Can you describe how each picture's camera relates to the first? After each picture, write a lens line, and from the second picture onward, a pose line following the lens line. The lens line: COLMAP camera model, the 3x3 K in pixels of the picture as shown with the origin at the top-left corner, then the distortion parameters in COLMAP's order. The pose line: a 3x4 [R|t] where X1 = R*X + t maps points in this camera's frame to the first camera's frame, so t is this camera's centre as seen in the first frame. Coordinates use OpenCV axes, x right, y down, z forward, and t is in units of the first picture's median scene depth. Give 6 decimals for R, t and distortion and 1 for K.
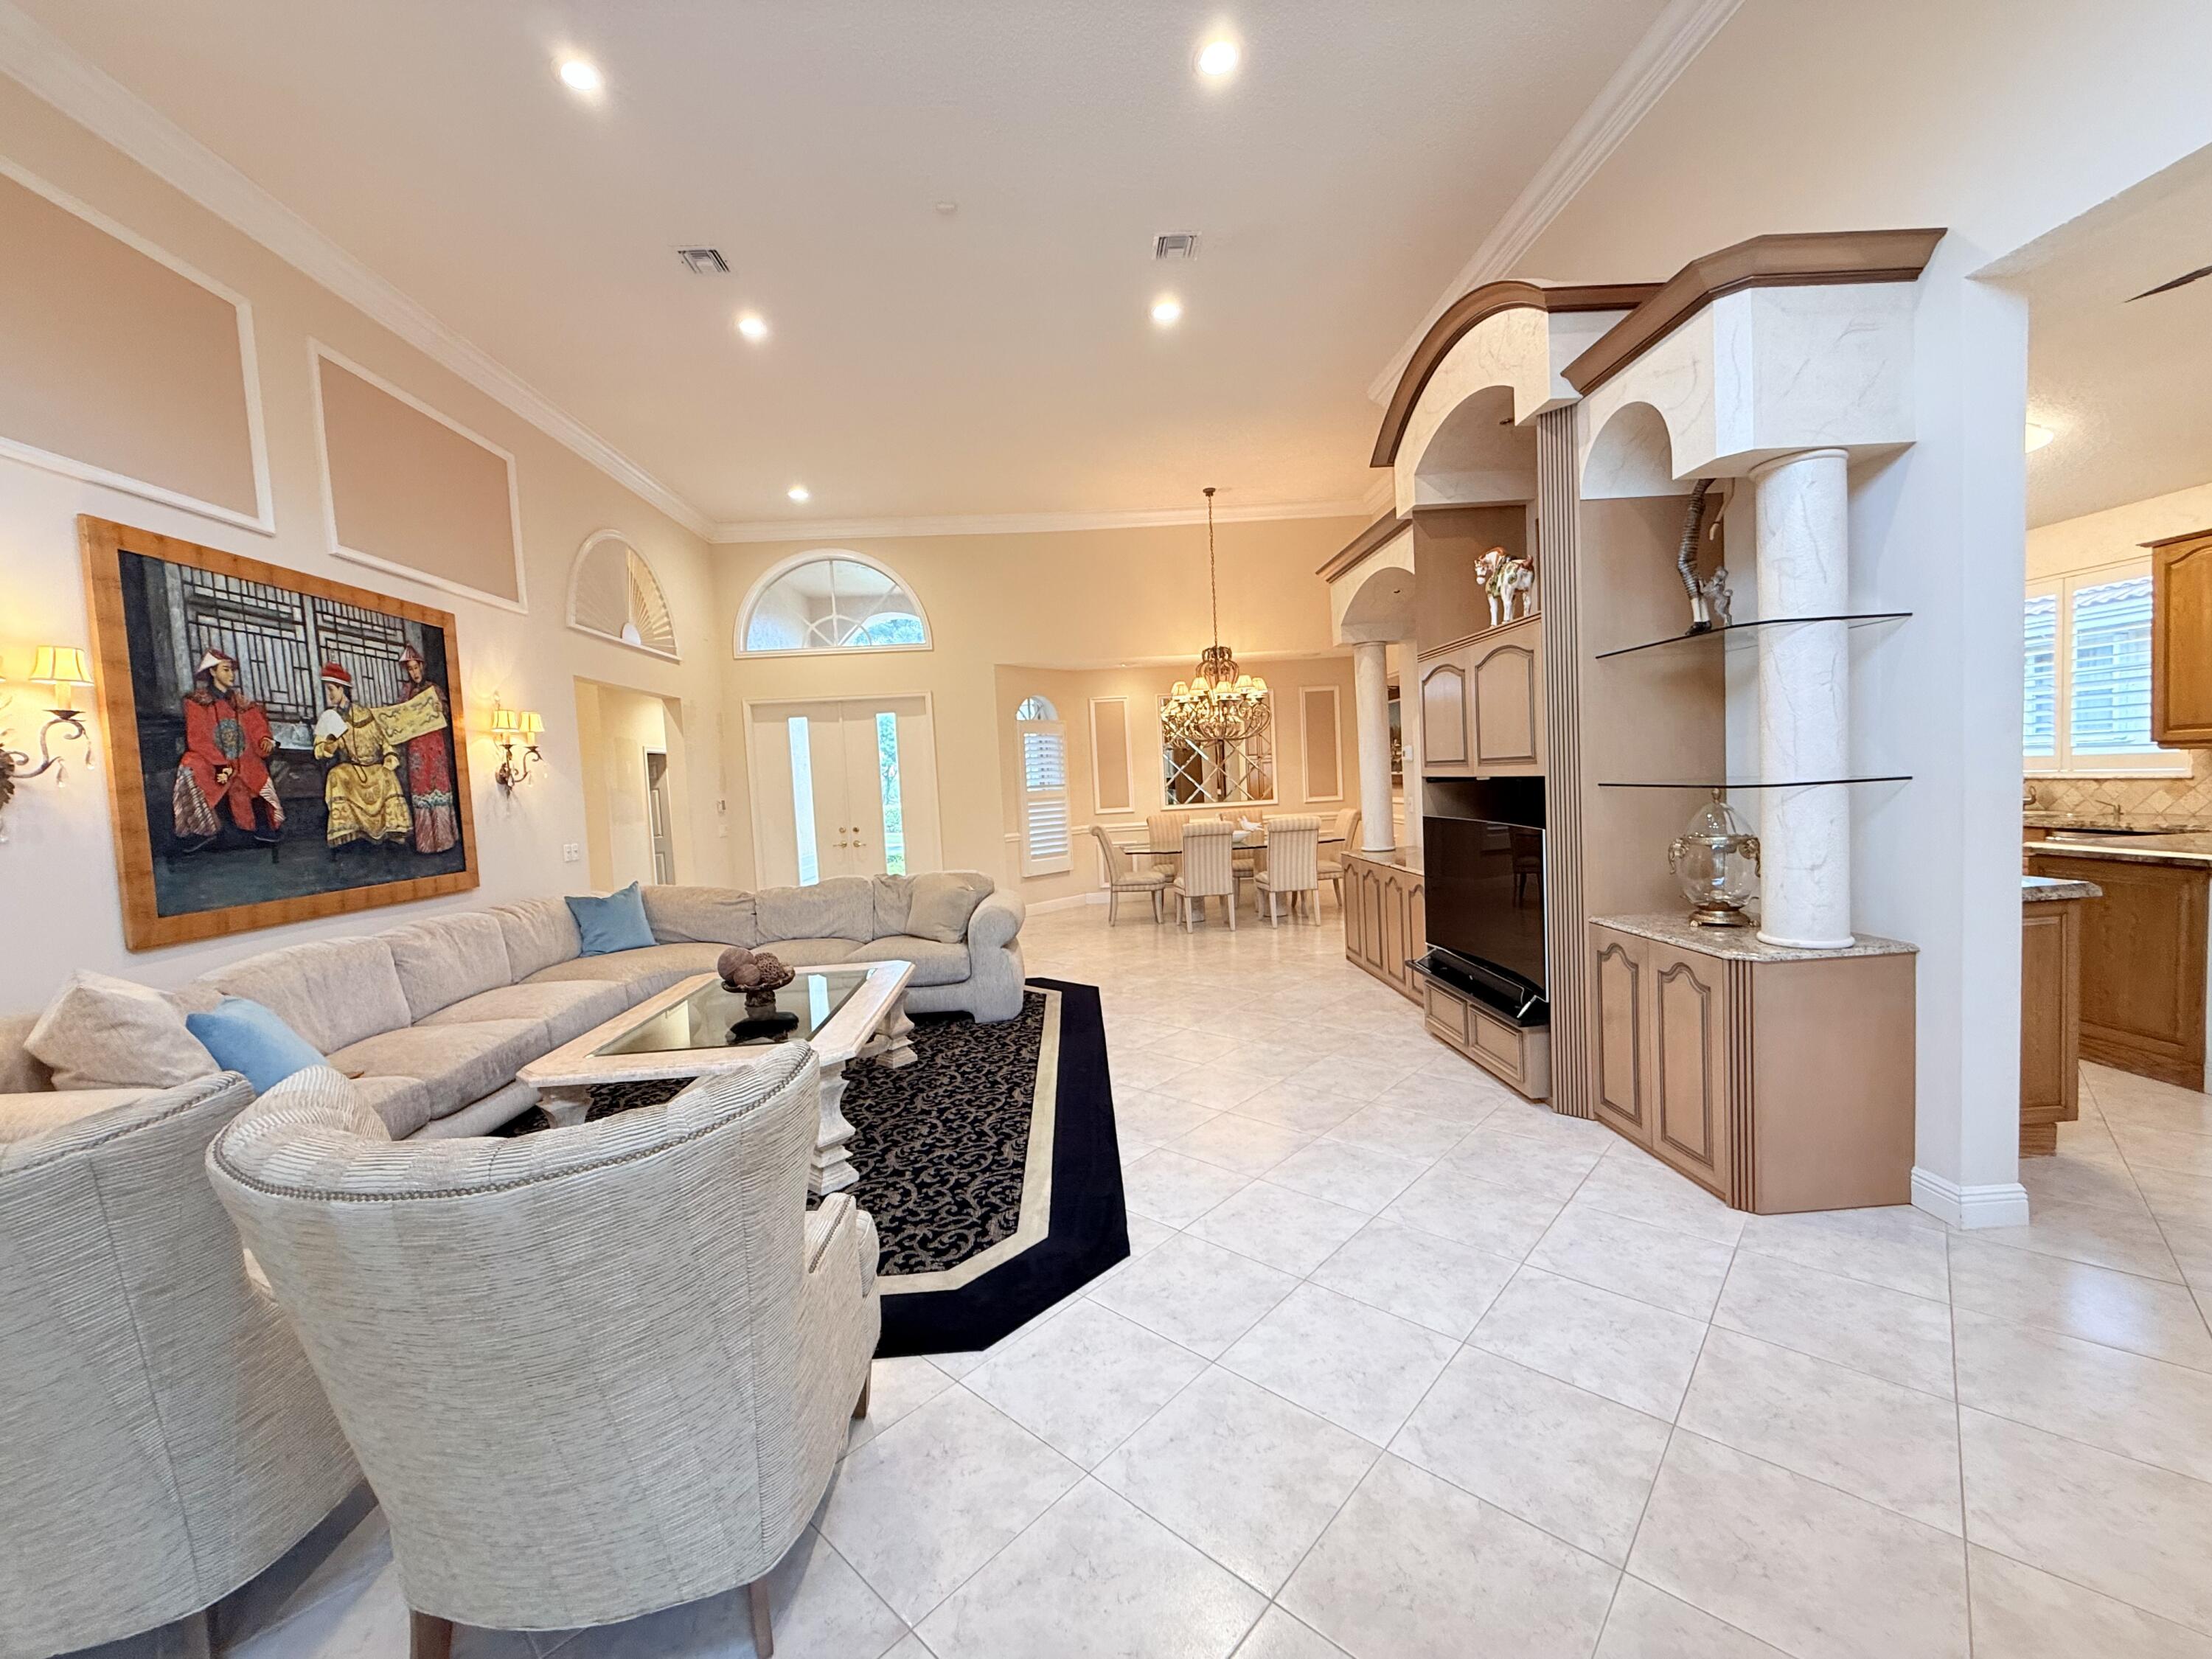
lens RADIAL K [[877.0, 0, 1099.4], [0, 877.0, 828.5], [0, 0, 1]] dist [-0.000282, -0.000740]
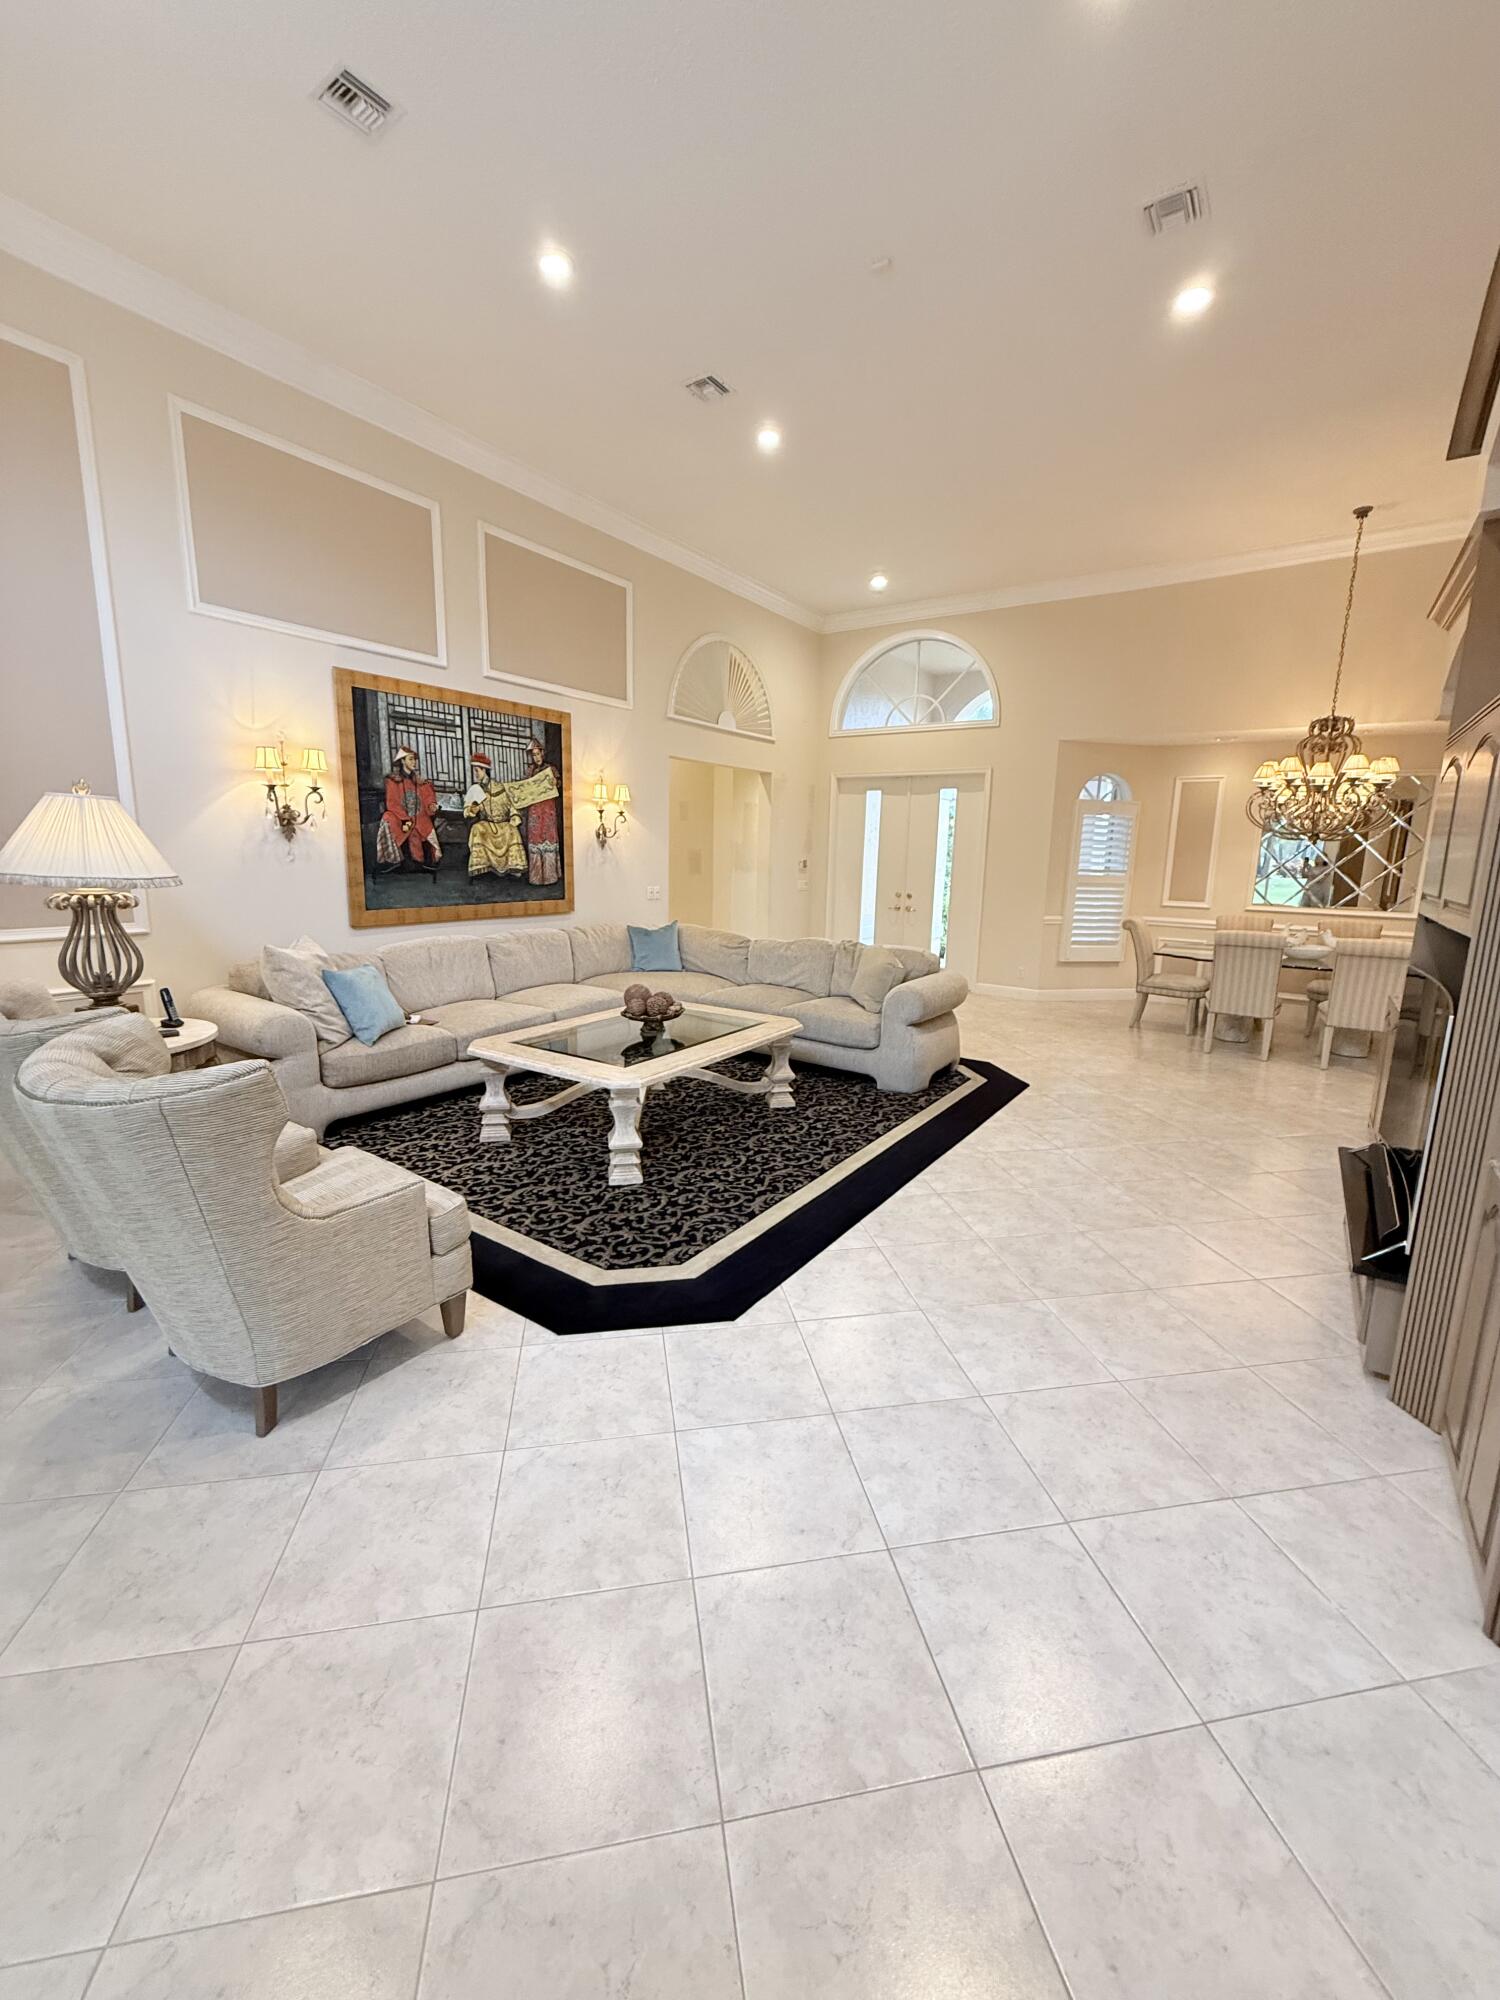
lens RADIAL K [[792.9, 0, 748.3], [0, 792.9, 992.2], [0, 0, 1]] dist [-0.000282, -0.000740]
pose [[0.797946, 0.175250, -0.576689, 0.320232], [-0.096759, 0.981632, 0.164427, -0.049173], [0.594912, -0.075404, 0.800246, 0.141657]]
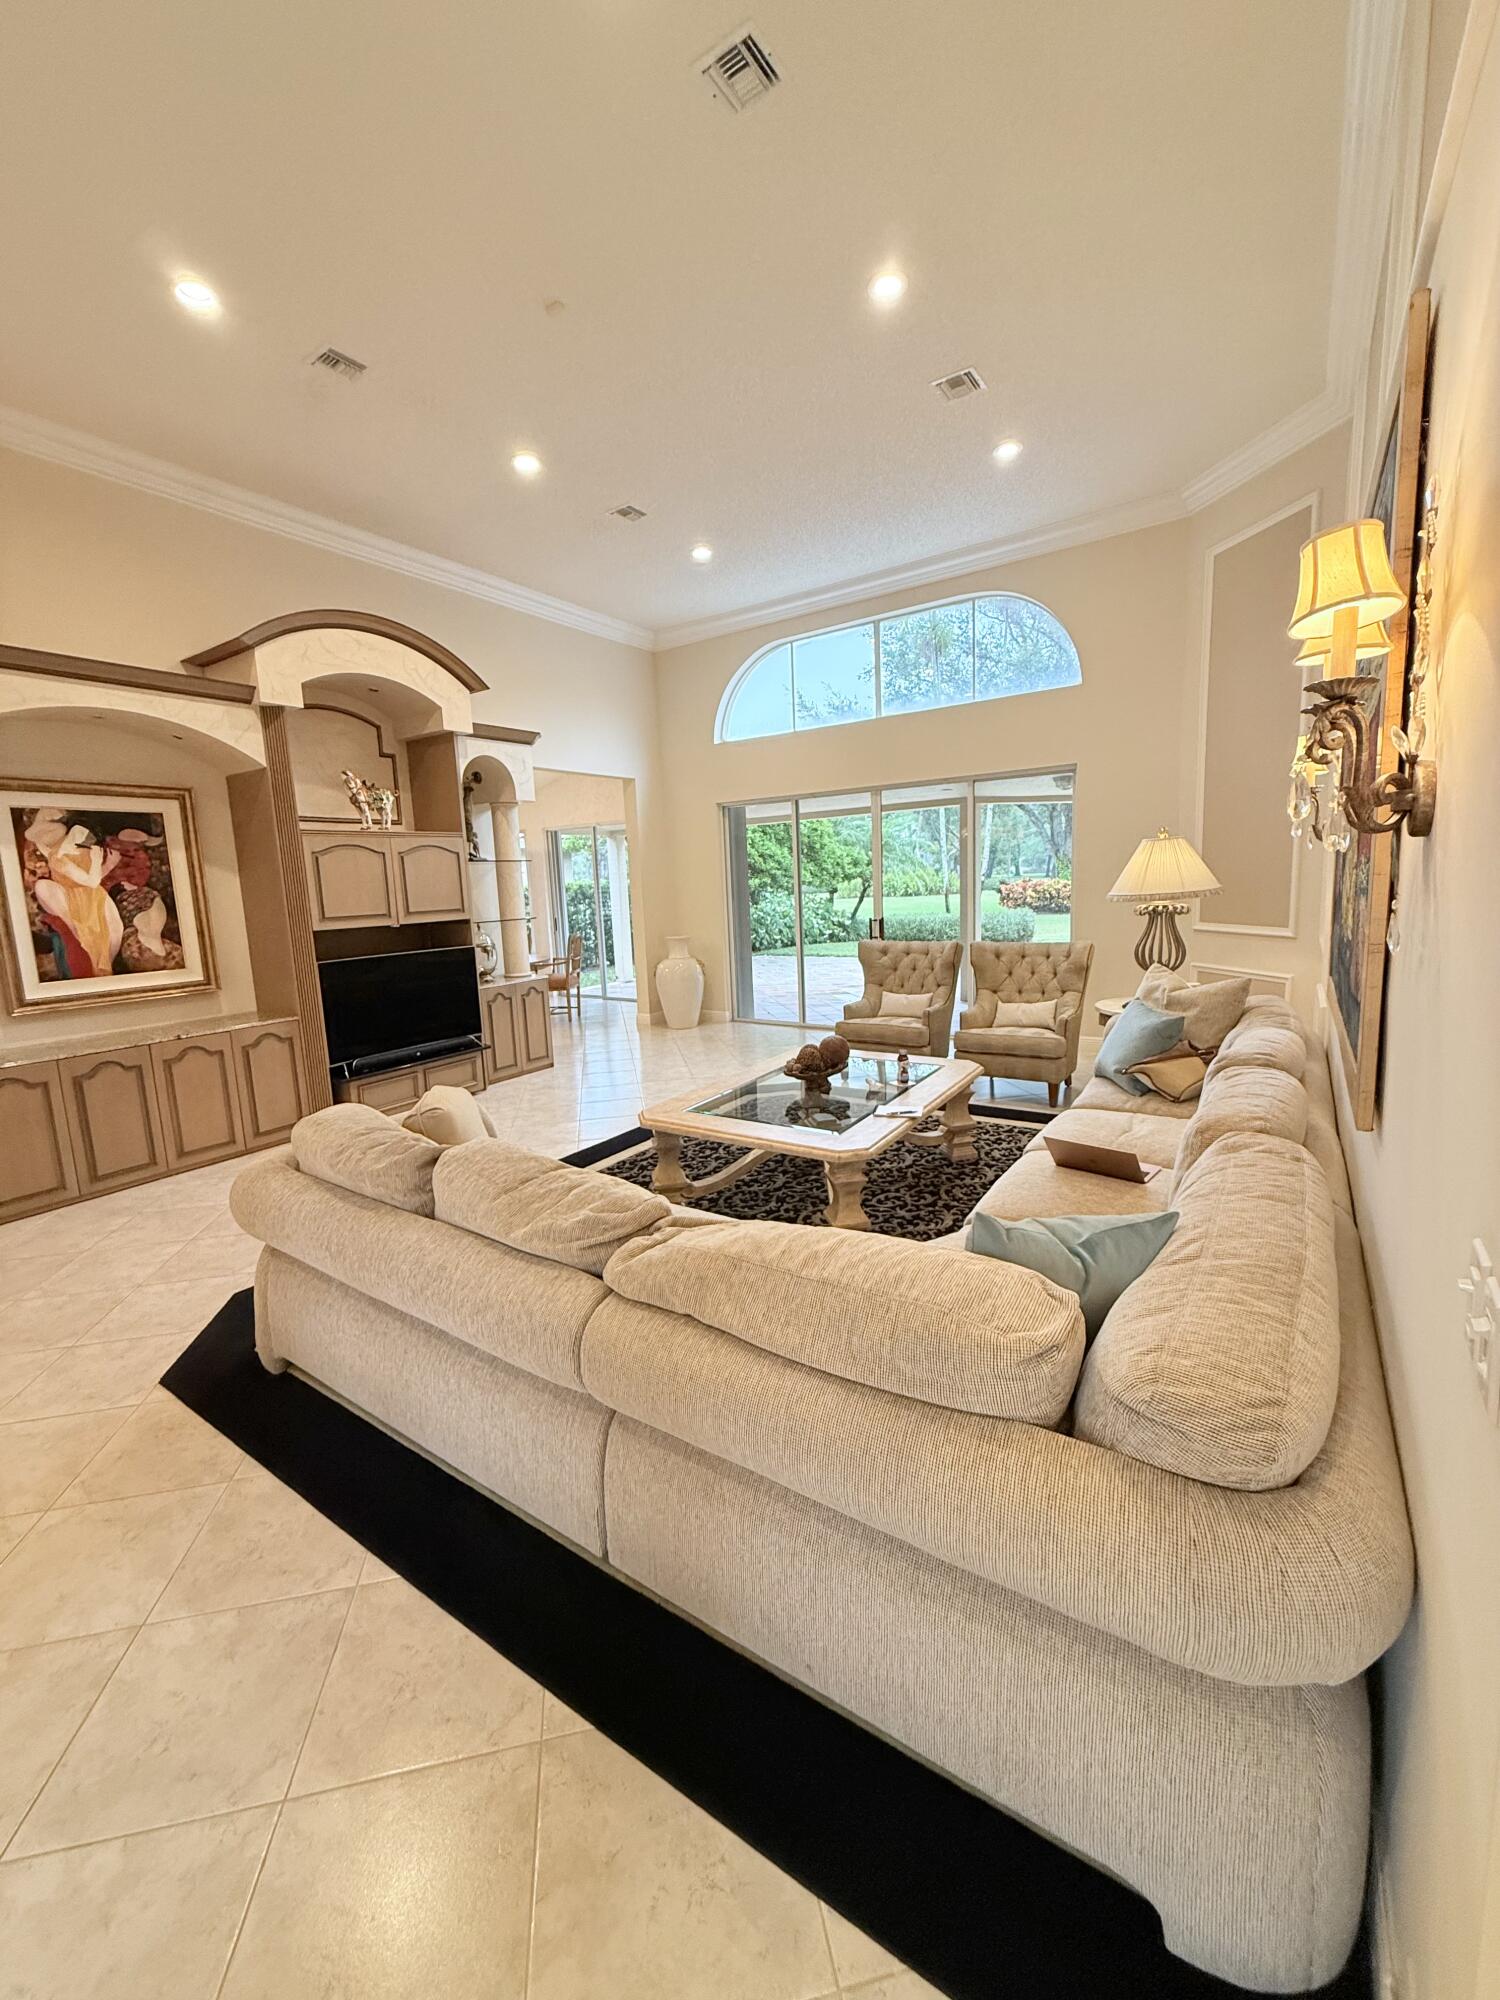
lens RADIAL K [[792.9, 0, 750.0], [0, 792.9, 994.7], [0, 0, 1]] dist [-0.000282, -0.000740]
pose [[-0.803209, 0.000878, 0.595697, -0.783263], [0.119767, 0.979817, 0.160044, -0.076759], [-0.583533, 0.199894, -0.787103, 1.552430]]
